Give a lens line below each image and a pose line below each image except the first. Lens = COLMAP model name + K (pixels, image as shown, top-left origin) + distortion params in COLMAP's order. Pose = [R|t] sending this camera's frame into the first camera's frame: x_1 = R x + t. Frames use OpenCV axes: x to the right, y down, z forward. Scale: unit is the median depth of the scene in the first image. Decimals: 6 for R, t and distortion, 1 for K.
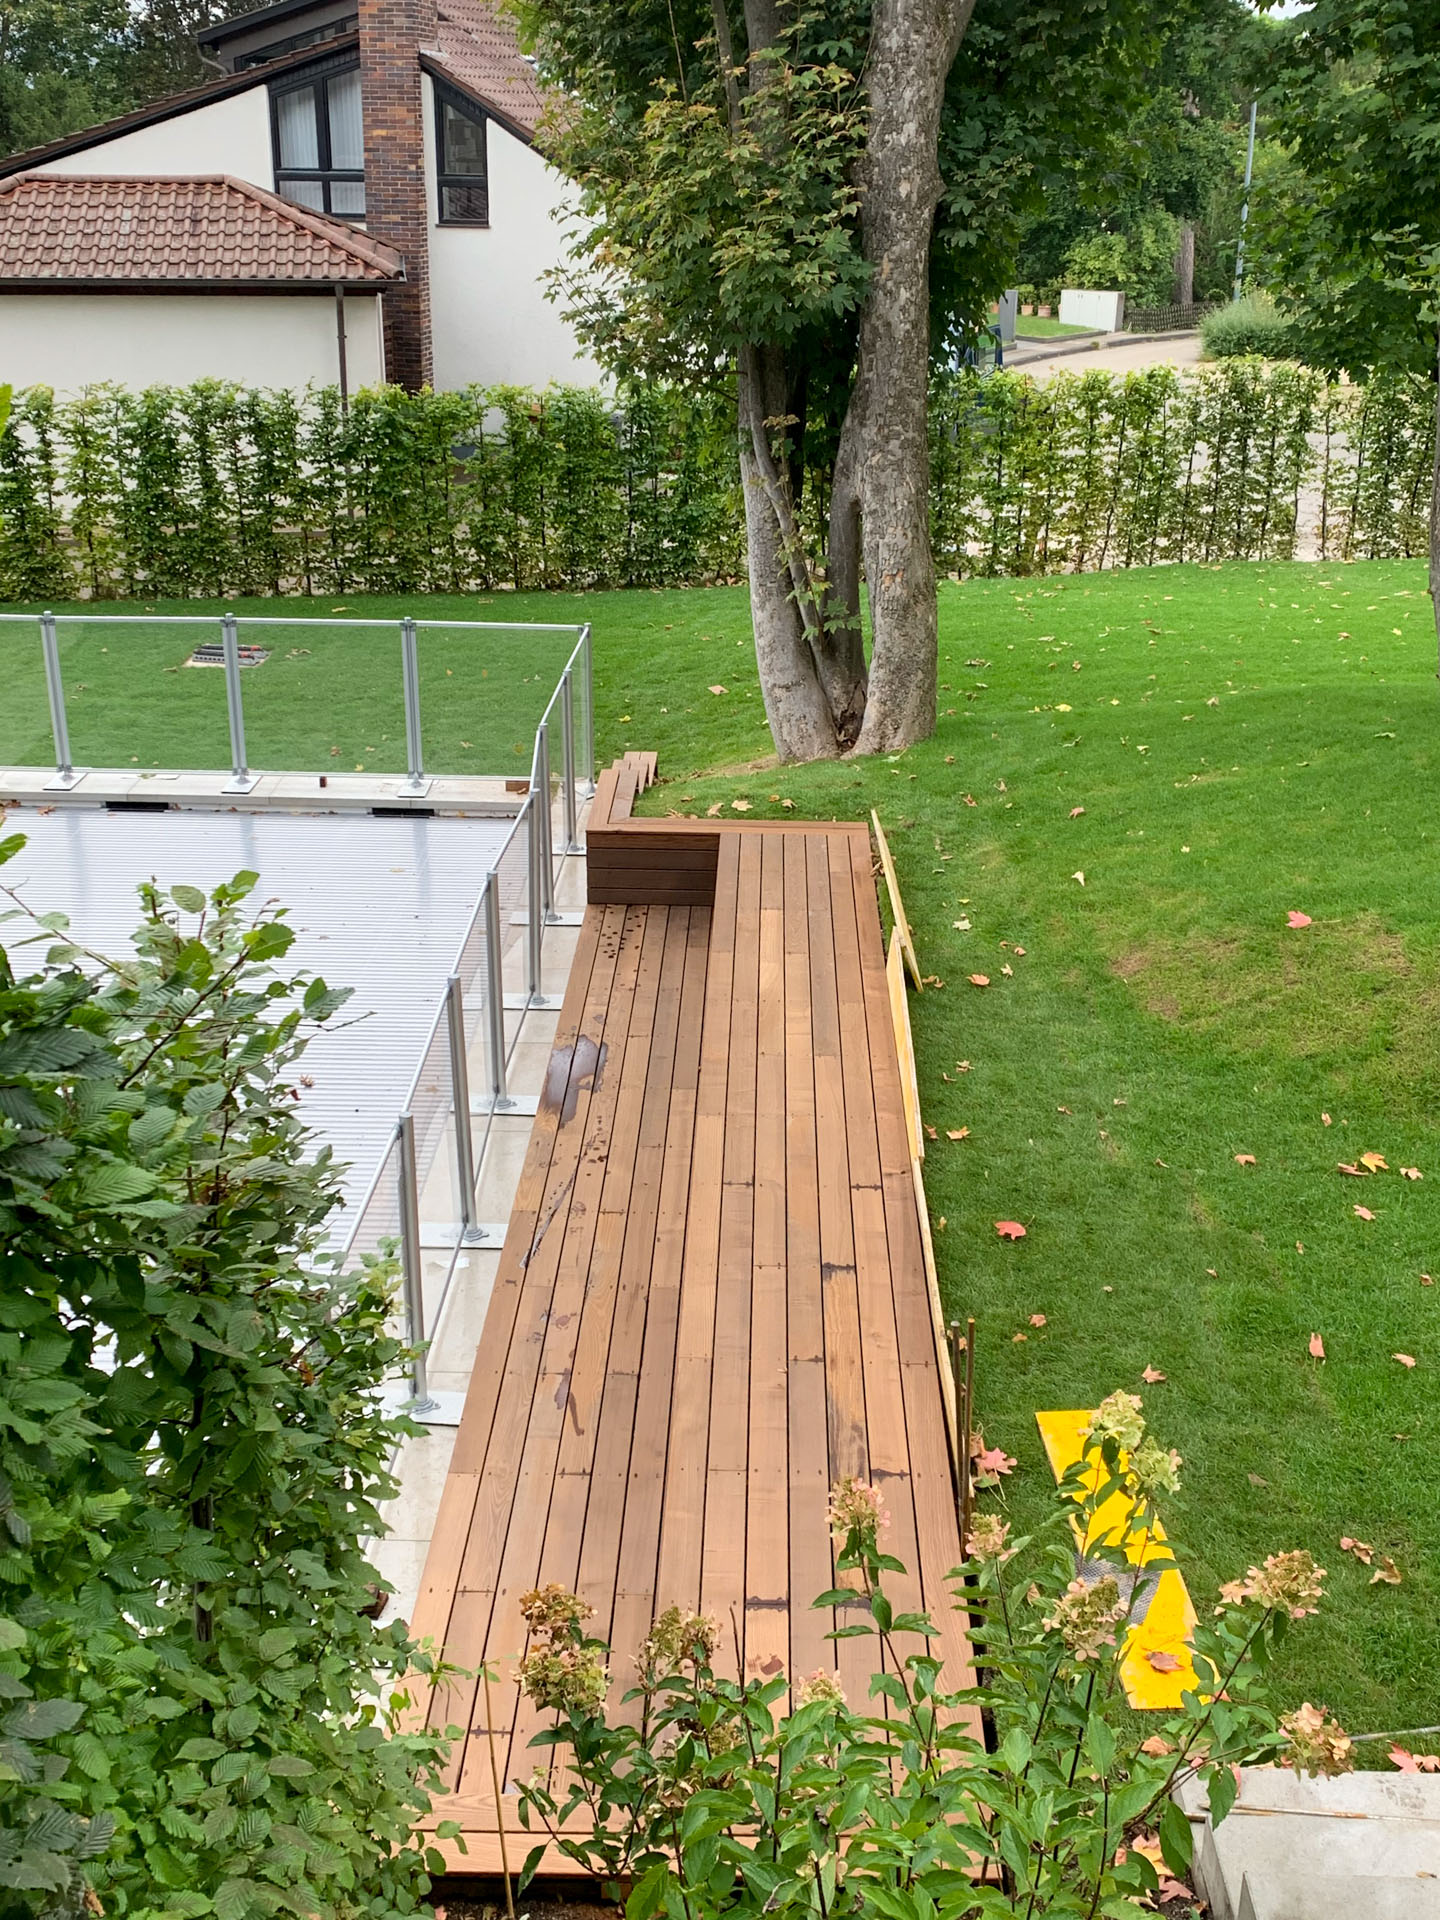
lens RADIAL K [[1937.9, 0, 720.0], [0, 1937.9, 960.0], [0, 0, 1]] dist [-0.002851, -0.001616]
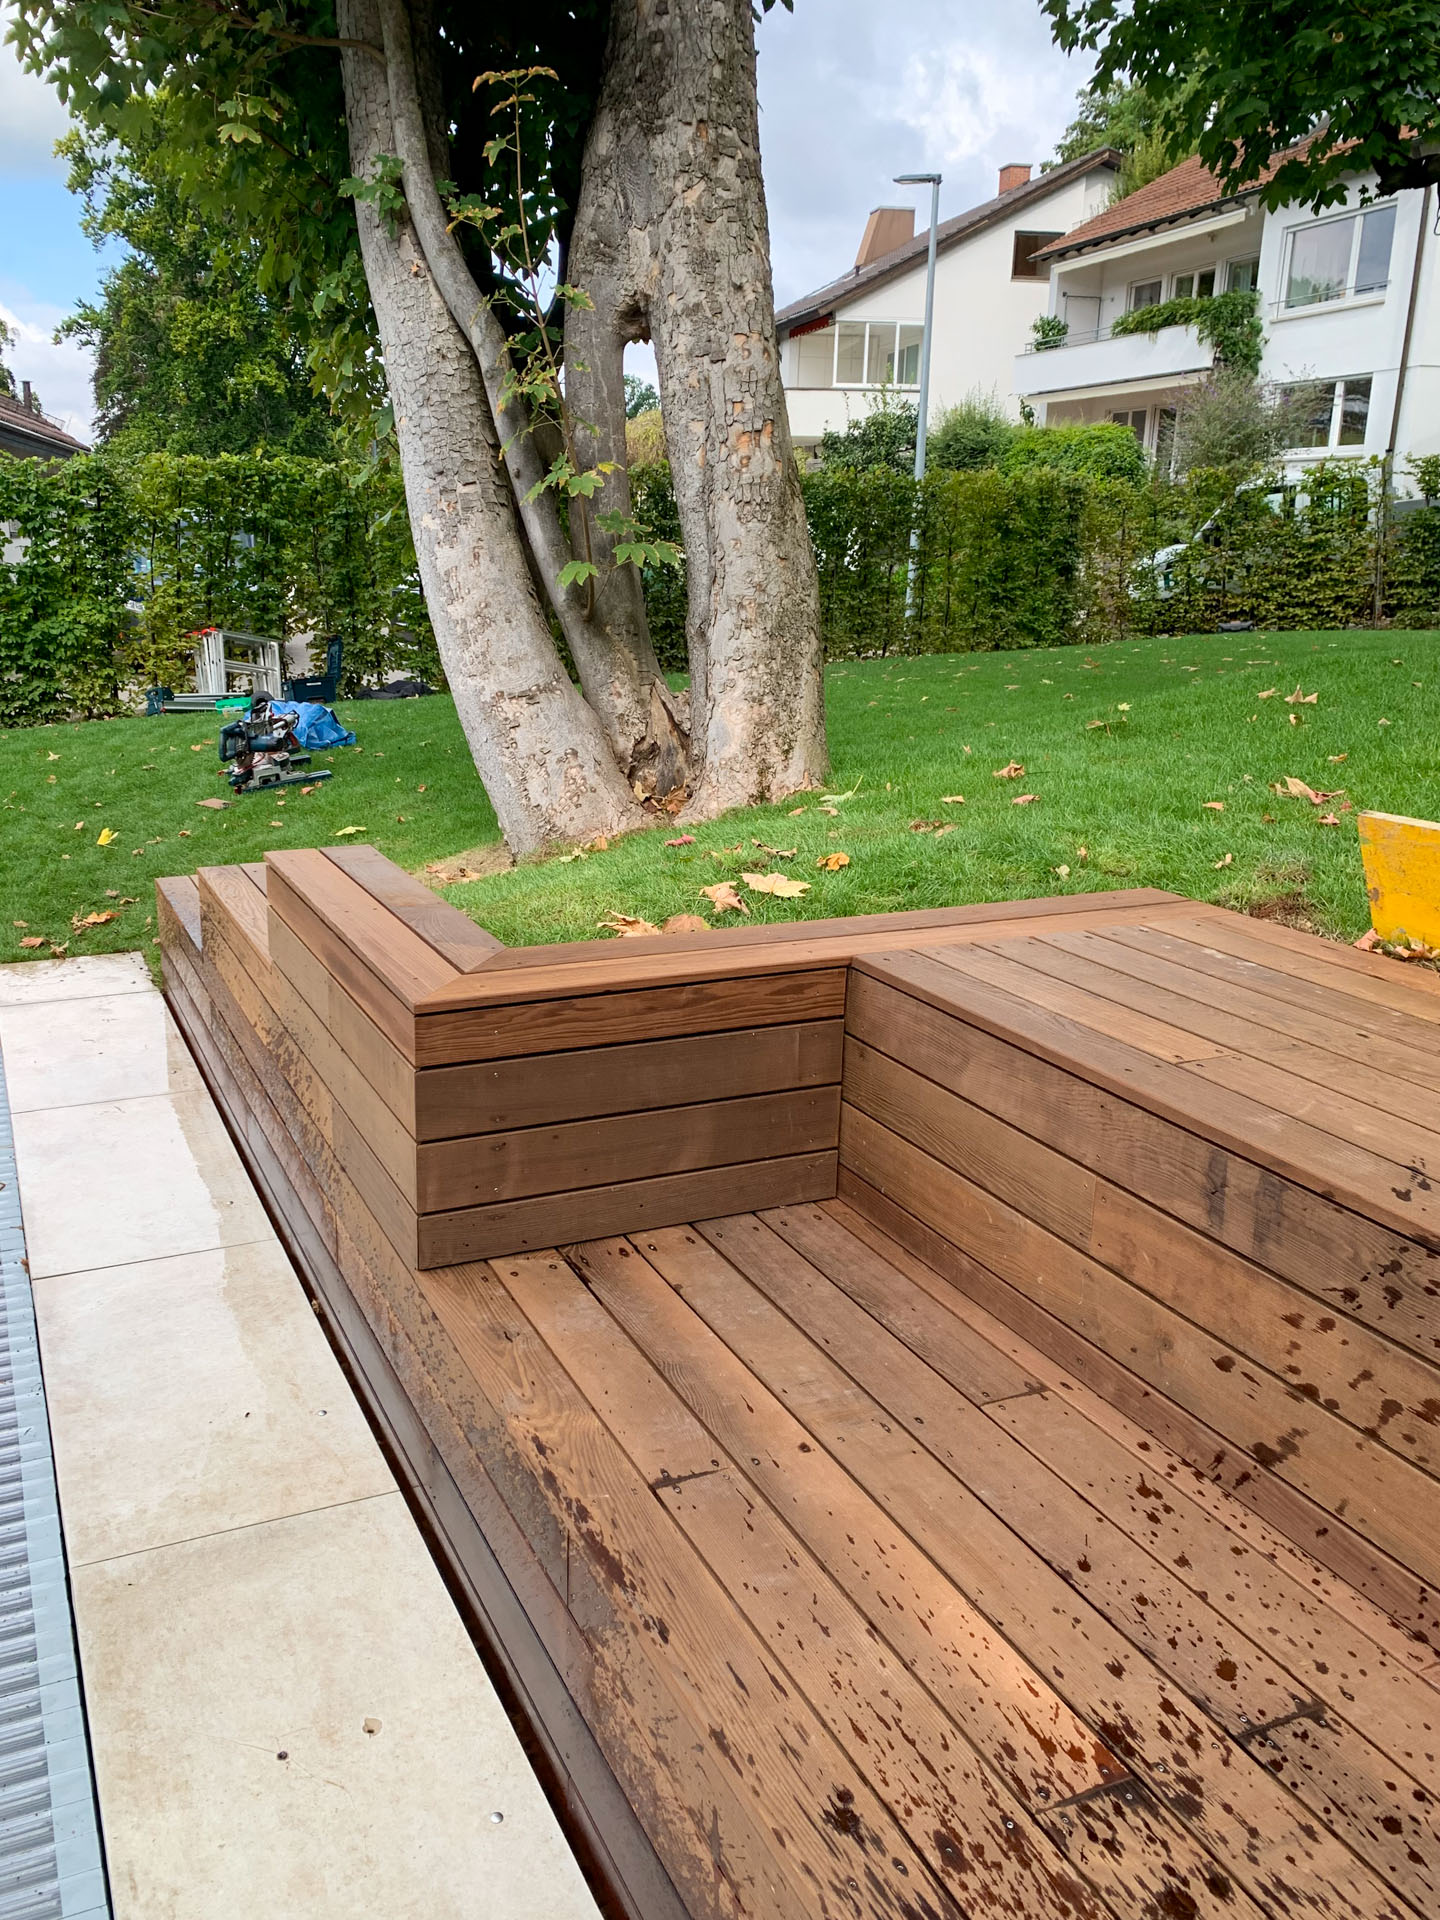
lens RADIAL K [[1510.4, 0, 558.5], [0, 1510.4, 932.5], [0, 0, 1]] dist [0.009763, 0.000918]
pose [[0.919433, -0.104390, 0.379137, -0.109389], [0.155129, 0.982217, -0.105758, -0.043802], [-0.361355, 0.156052, 0.919277, 0.681122]]
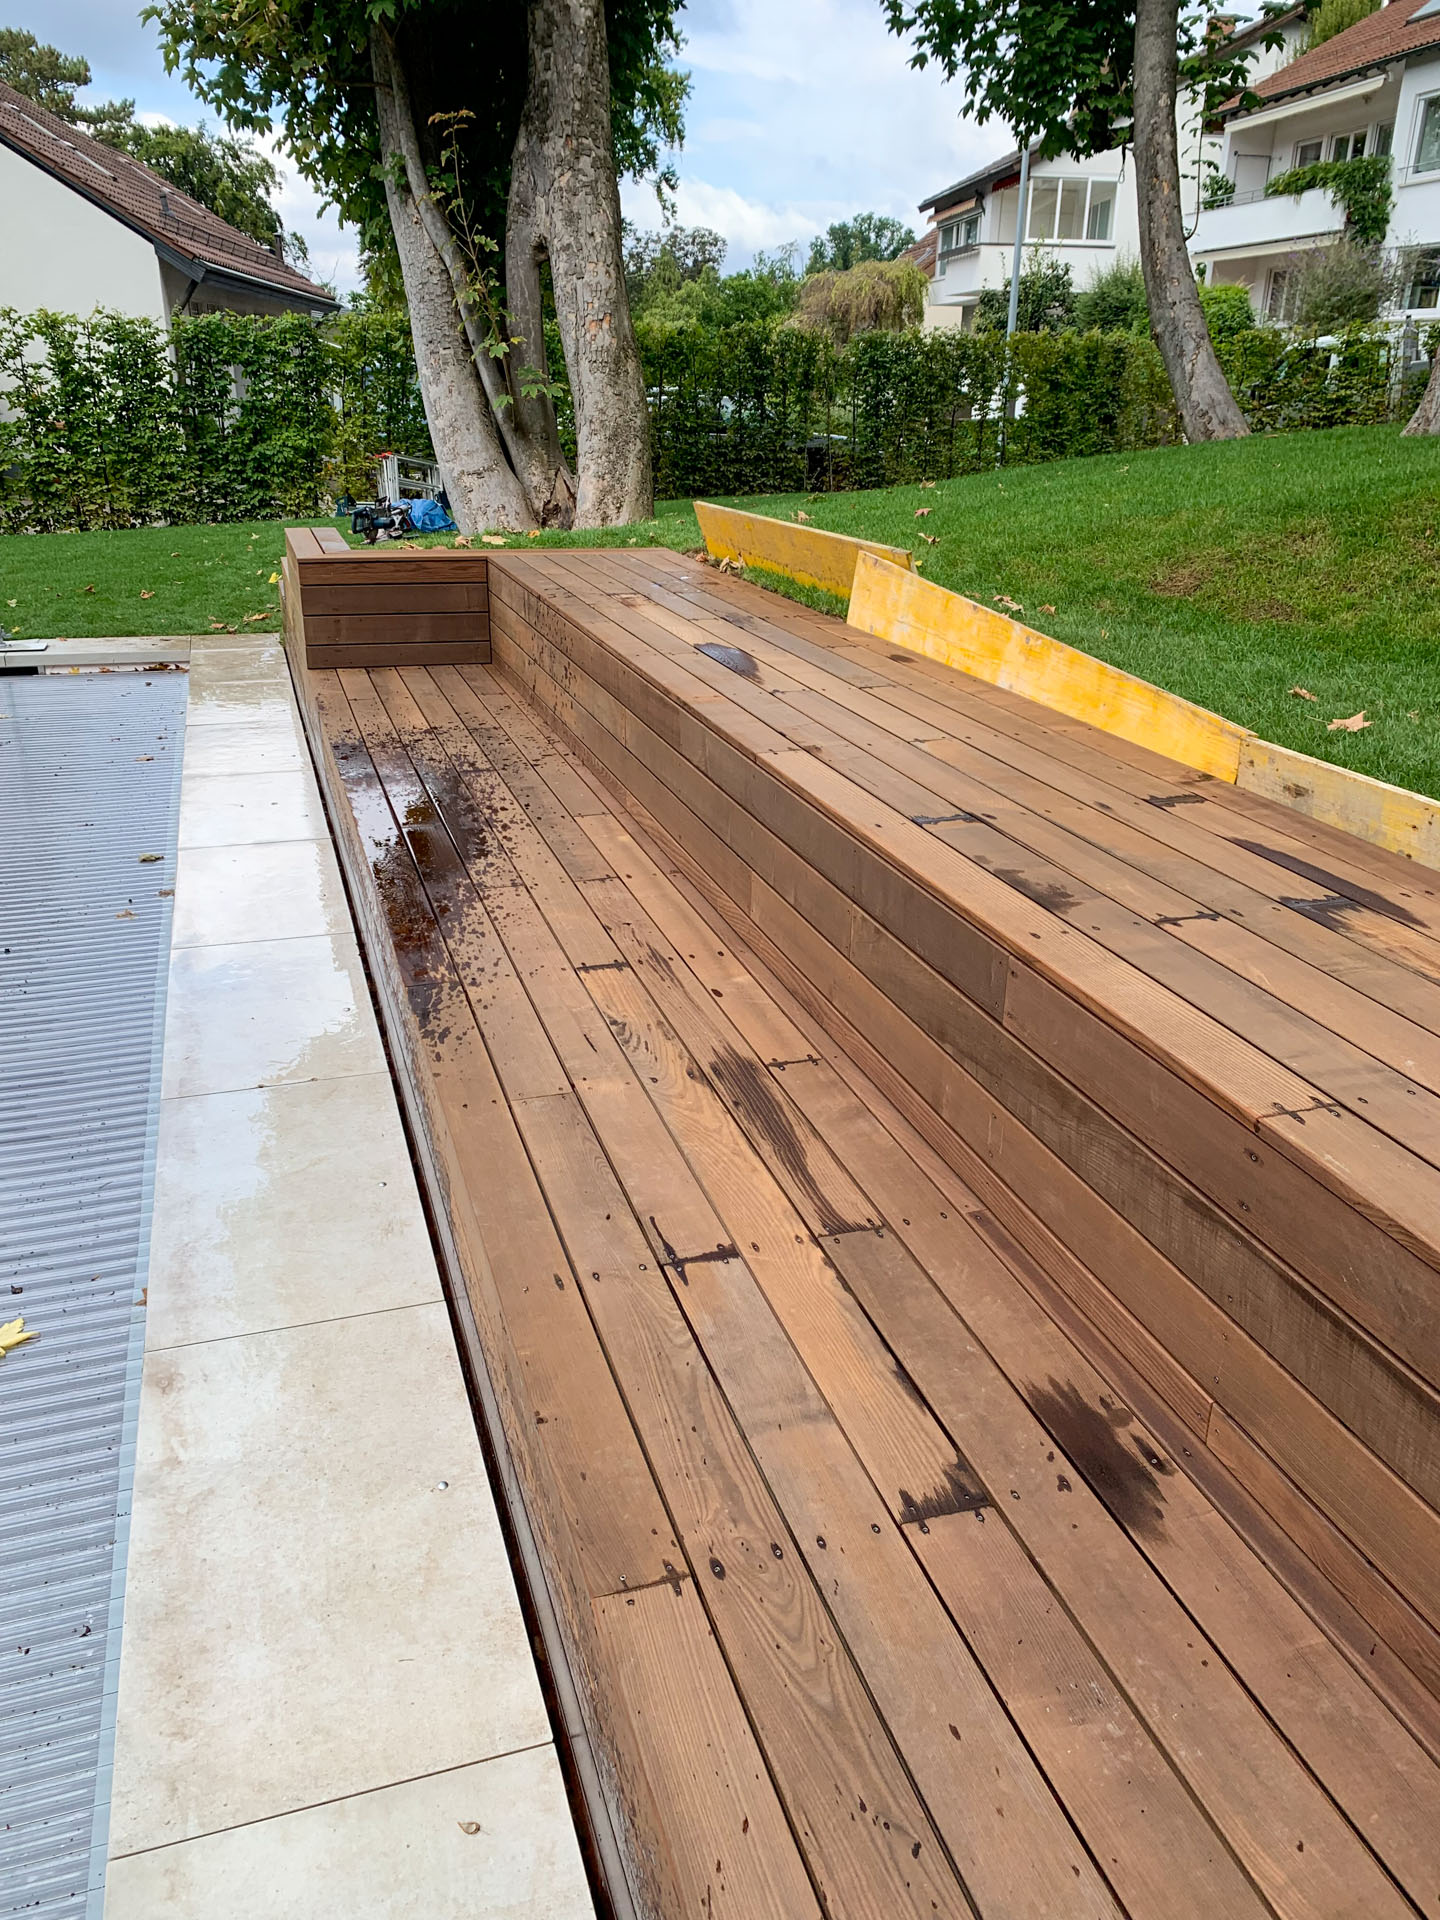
lens RADIAL K [[1436.1, 0, 720.0], [0, 1436.1, 960.0], [0, 0, 1]] dist [-0.014523, 0.032588]
pose [[0.942534, -0.118178, 0.312510, -0.089777], [0.121087, 0.992590, 0.010156, 0.079526], [-0.311395, 0.028269, 0.949860, 0.385963]]
